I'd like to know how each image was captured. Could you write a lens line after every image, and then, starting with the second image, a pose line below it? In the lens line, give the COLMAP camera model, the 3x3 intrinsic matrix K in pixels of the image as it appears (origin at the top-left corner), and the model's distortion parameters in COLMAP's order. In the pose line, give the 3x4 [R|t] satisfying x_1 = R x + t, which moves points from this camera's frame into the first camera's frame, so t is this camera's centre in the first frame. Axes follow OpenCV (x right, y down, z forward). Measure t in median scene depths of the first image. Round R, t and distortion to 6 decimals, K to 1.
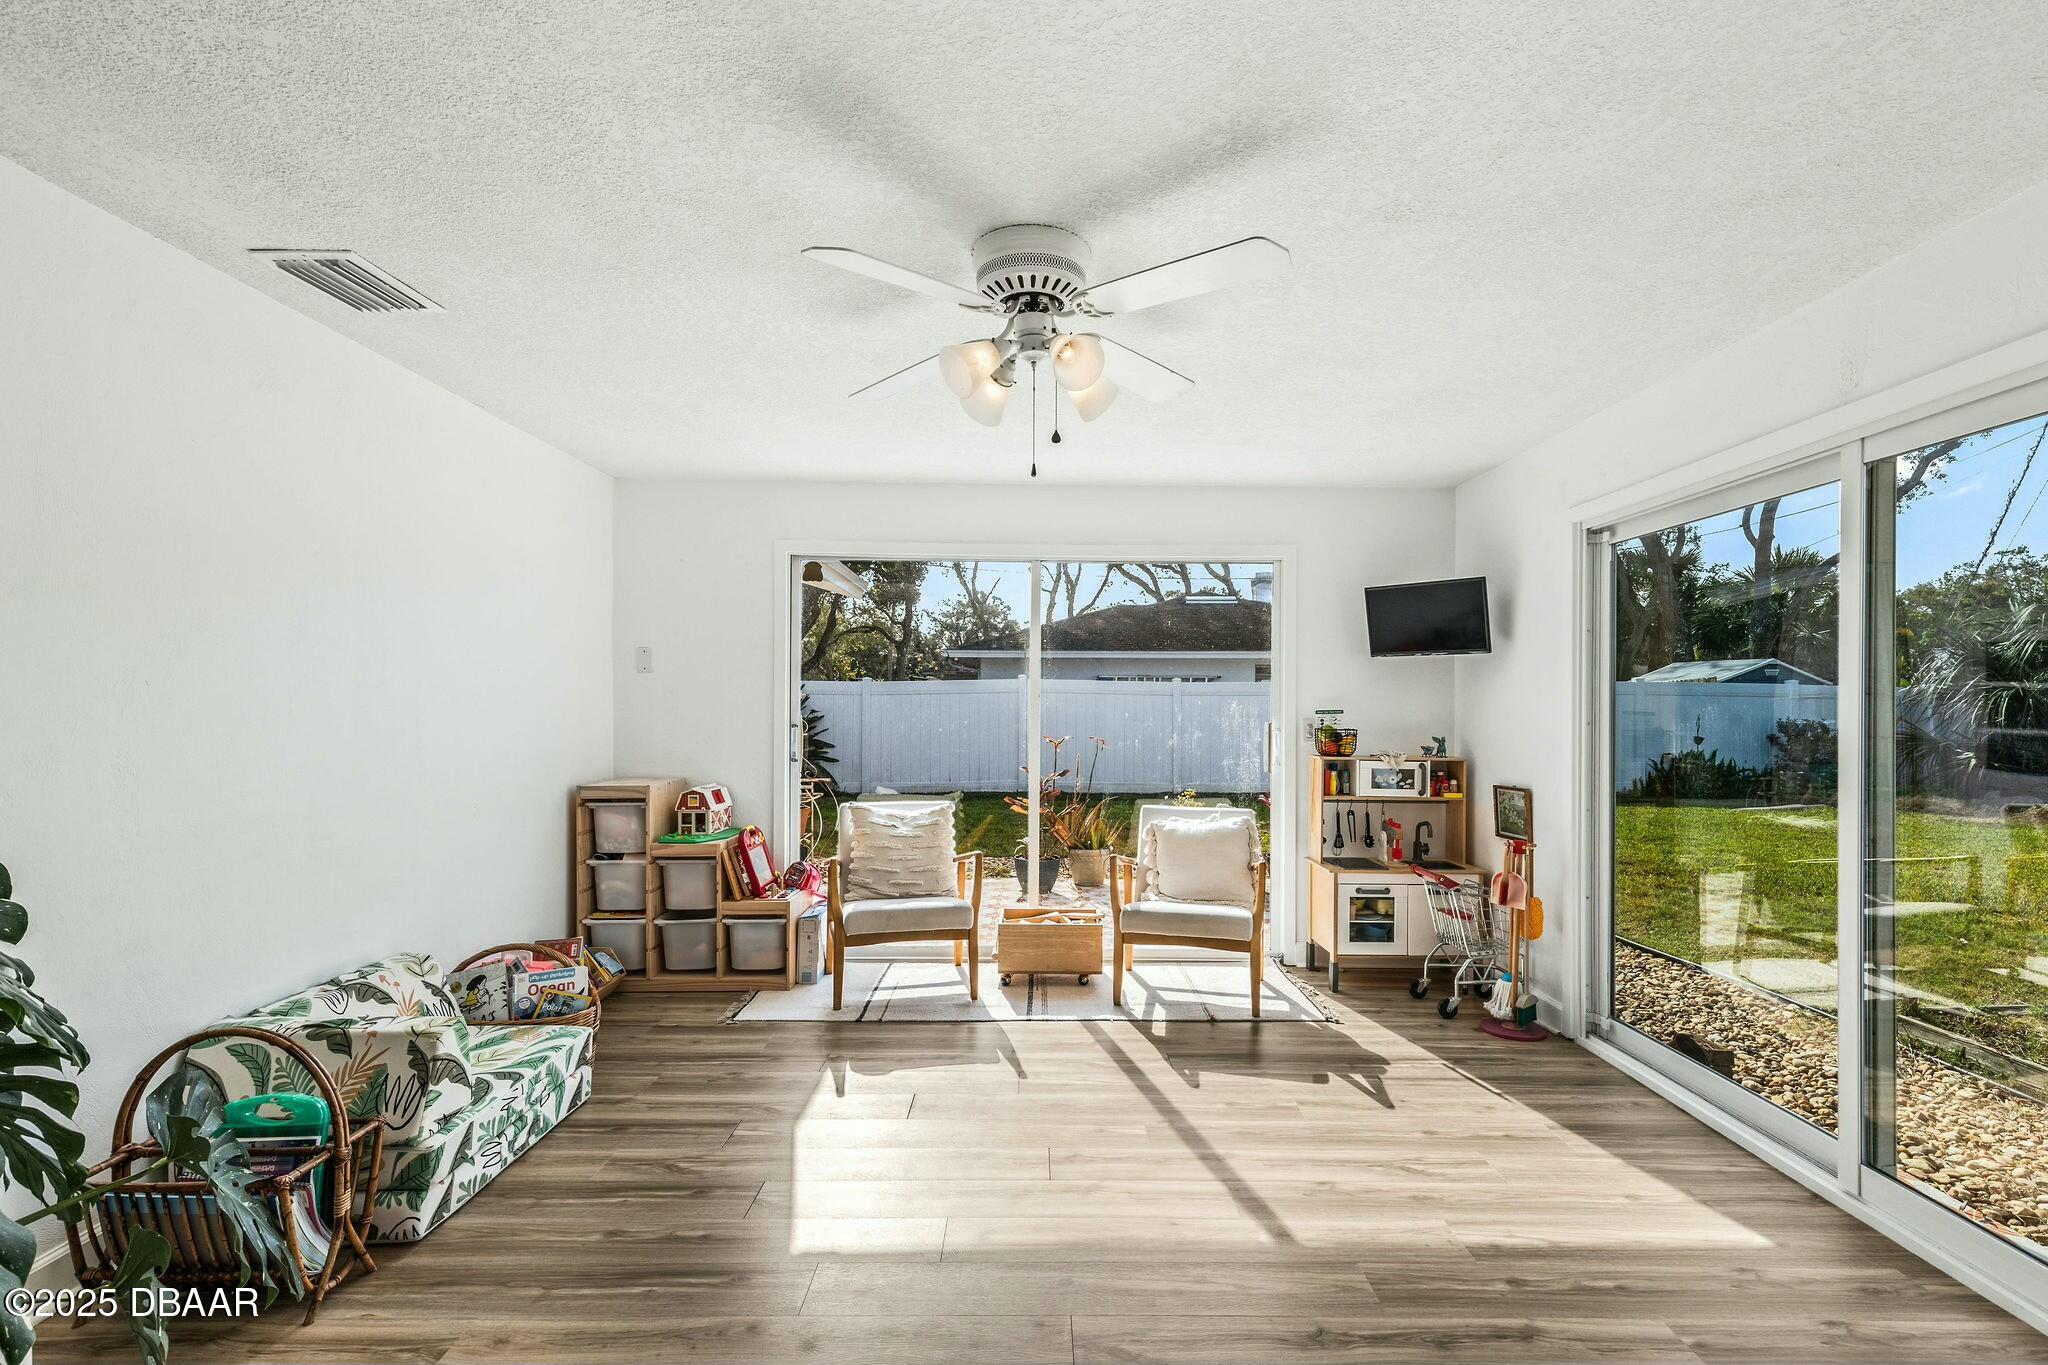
lens RADIAL K [[928.0, 0, 1028.2], [0, 928.0, 696.7], [0, 0, 1]] dist [0.011143, -0.002082]
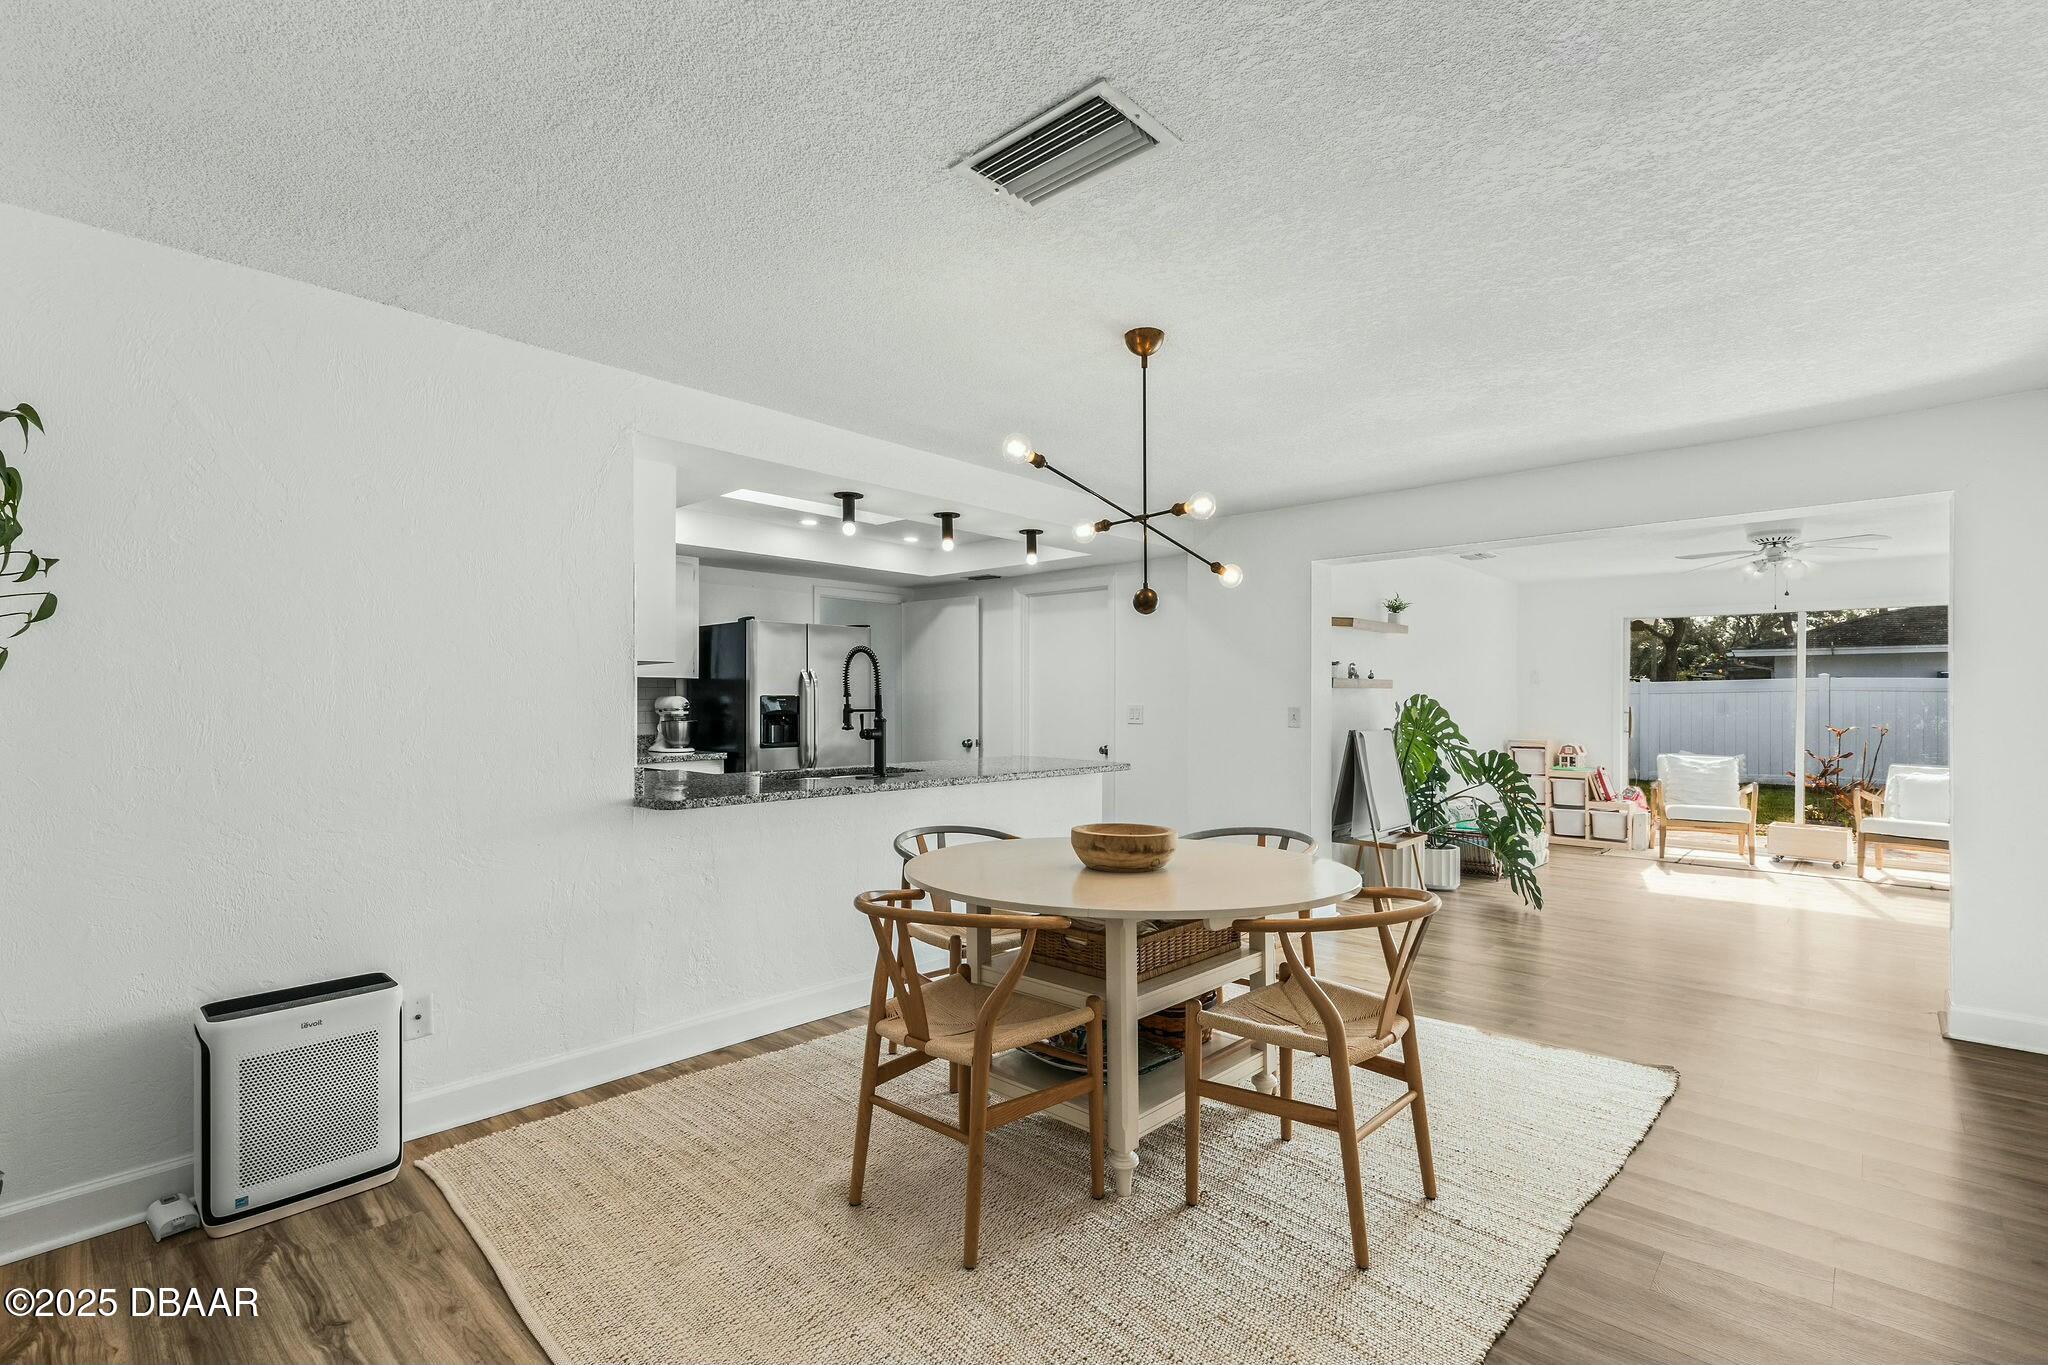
lens RADIAL K [[928.0, 0, 1035.1], [0, 928.0, 713.5], [0, 0, 1]] dist [0.011143, -0.002082]
pose [[0.744925, 0.002243, -0.667144, 0.105590], [0.007983, 0.999893, 0.012276, 0.002871], [0.667100, -0.014470, 0.744828, -1.189711]]
